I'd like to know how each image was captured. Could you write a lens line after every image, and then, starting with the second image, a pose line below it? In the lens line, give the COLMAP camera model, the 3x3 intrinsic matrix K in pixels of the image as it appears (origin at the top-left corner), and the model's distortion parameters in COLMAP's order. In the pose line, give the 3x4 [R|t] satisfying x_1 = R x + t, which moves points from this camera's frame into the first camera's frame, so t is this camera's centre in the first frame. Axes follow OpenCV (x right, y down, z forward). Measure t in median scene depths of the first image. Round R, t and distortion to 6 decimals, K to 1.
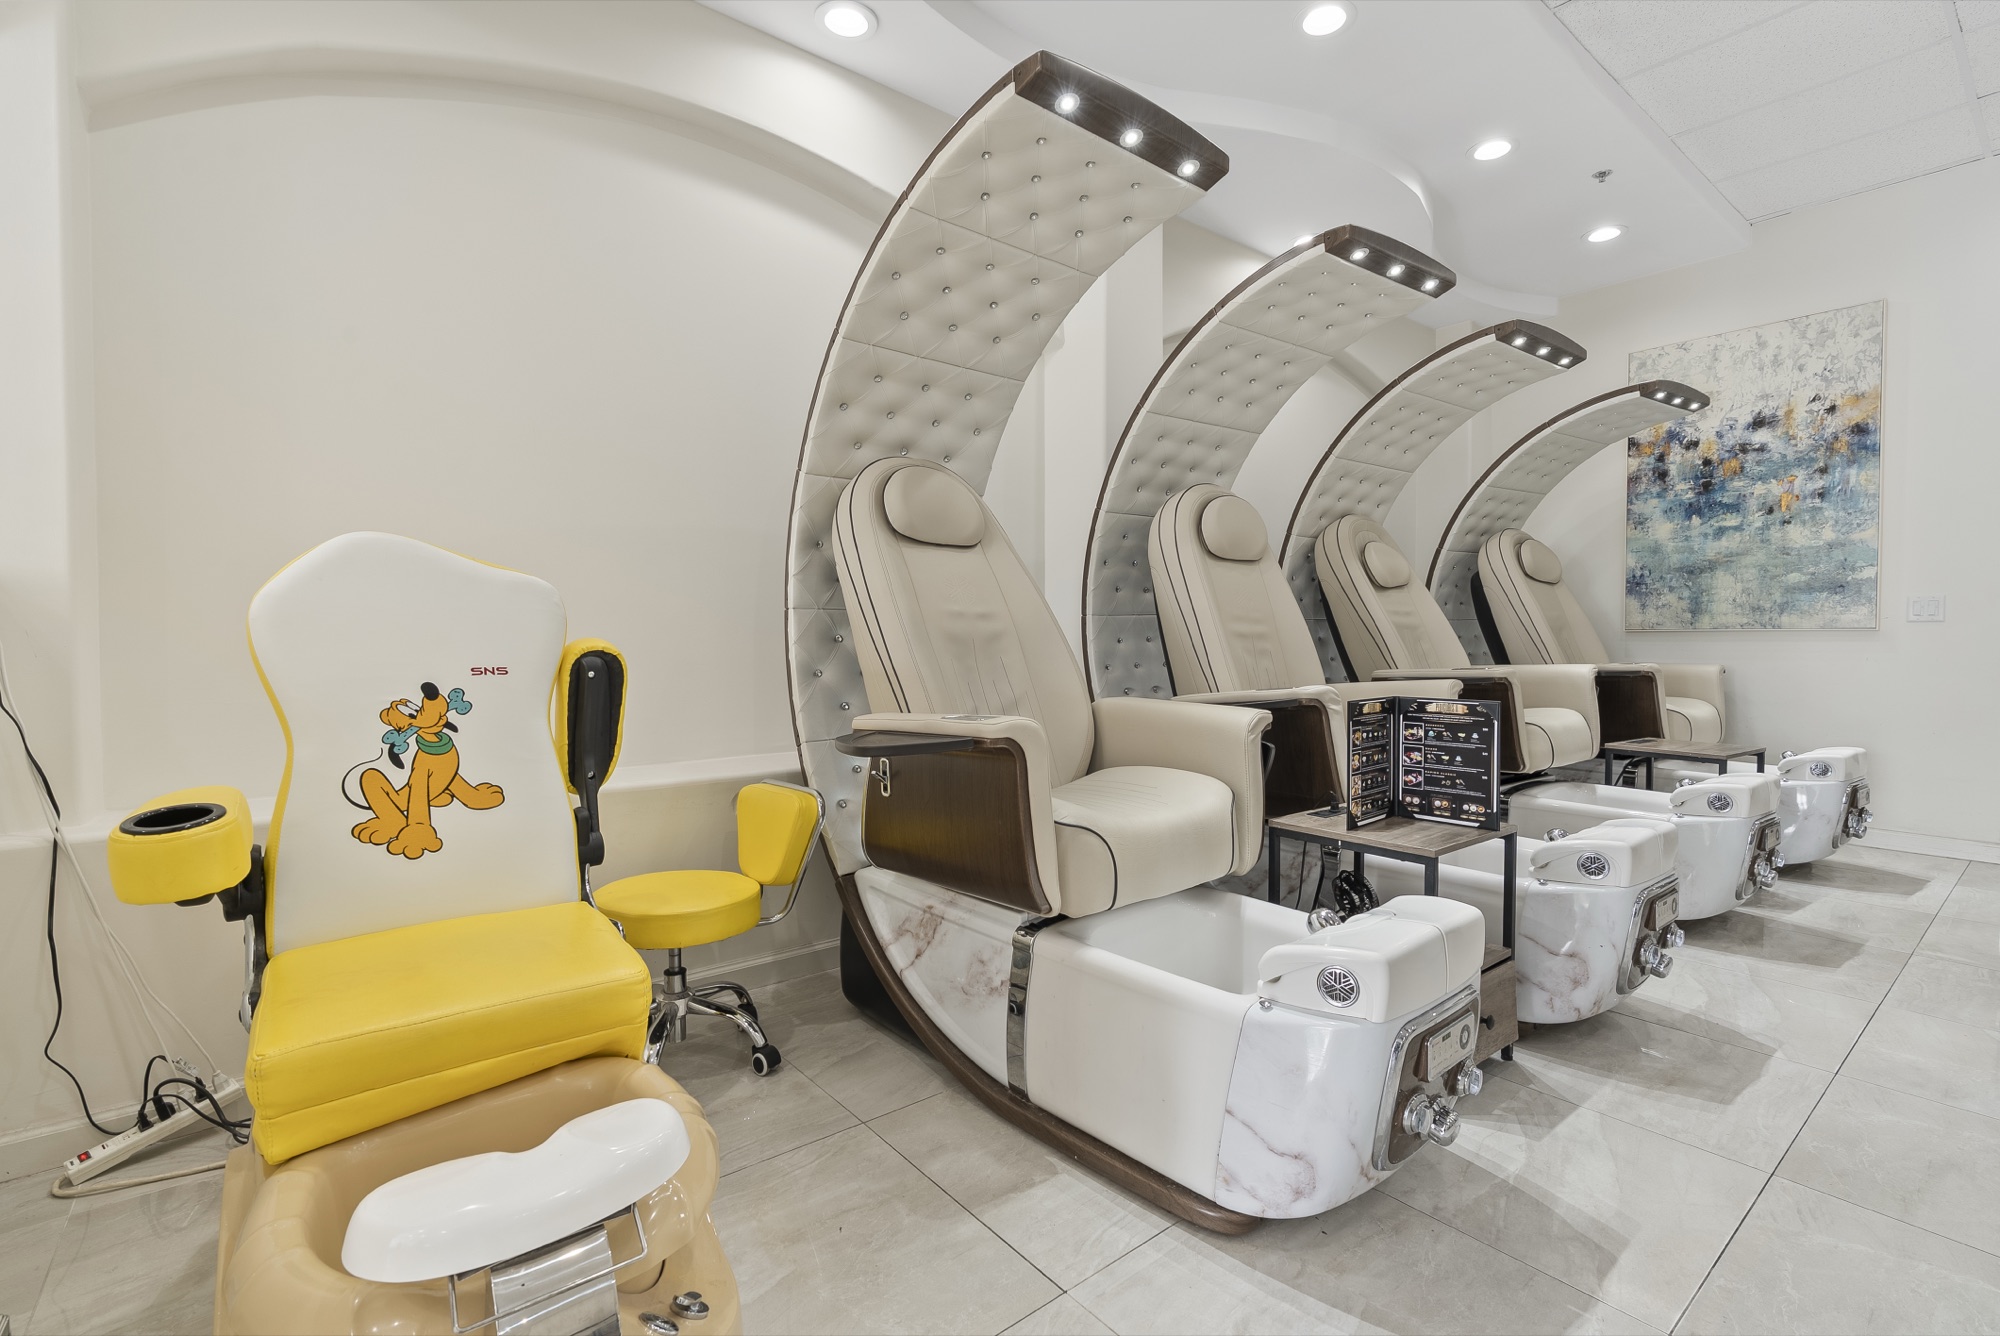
lens RADIAL K [[929.7, 0, 1004.3], [0, 929.7, 662.3], [0, 0, 1]] dist [-0.002080, -0.000034]
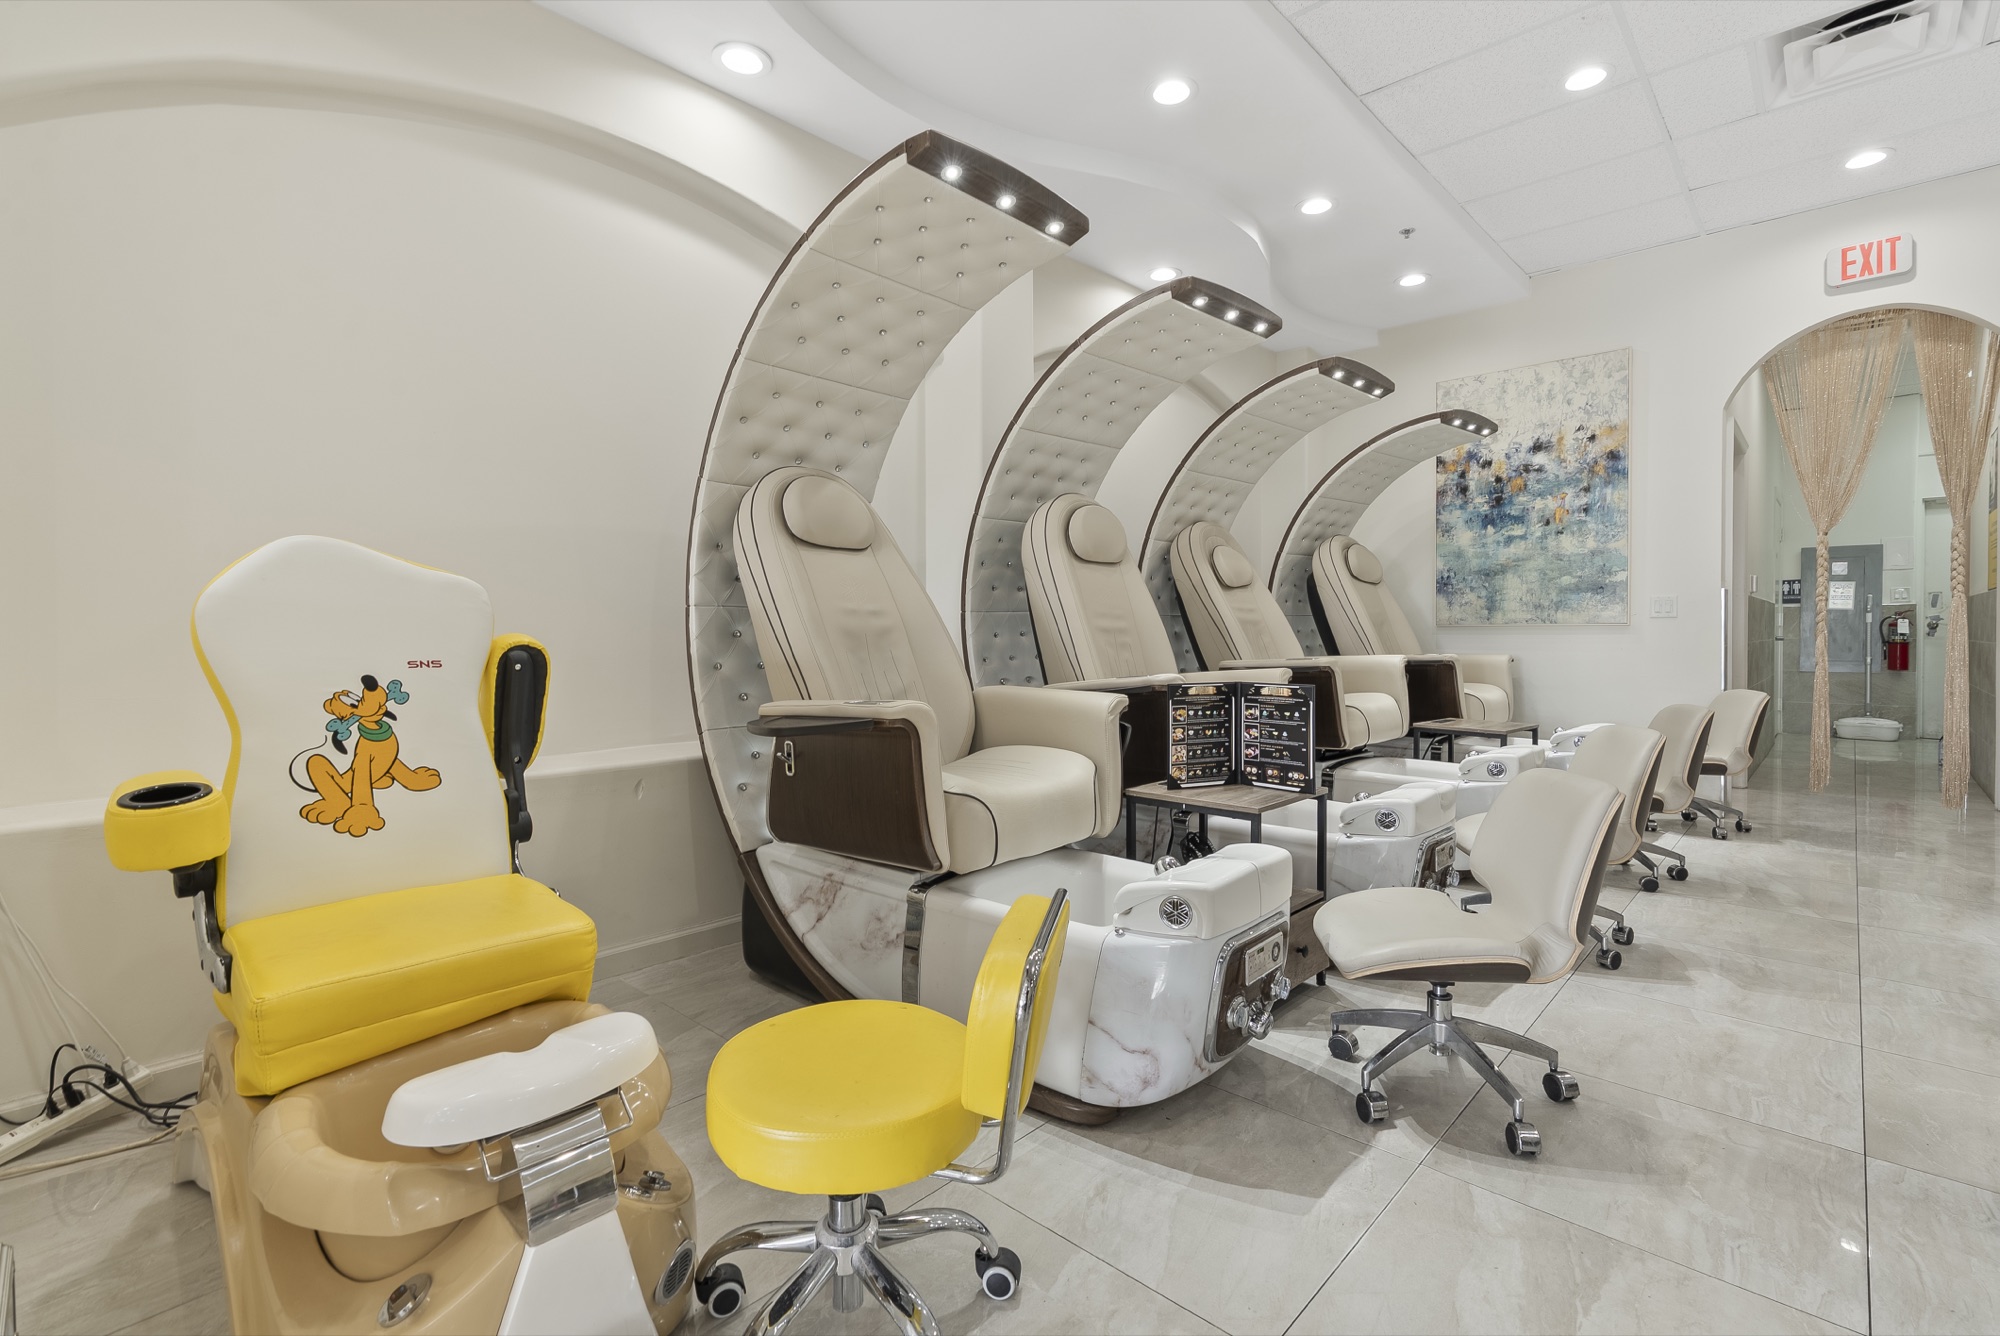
lens RADIAL K [[929.7, 0, 1005.4], [0, 929.7, 664.2], [0, 0, 1]] dist [-0.002080, -0.000034]
pose [[0.990574, -0.006745, 0.136812, -0.022709], [0.005749, 0.999954, 0.007670, 0.003826], [-0.136857, -0.006811, 0.990567, -0.130892]]
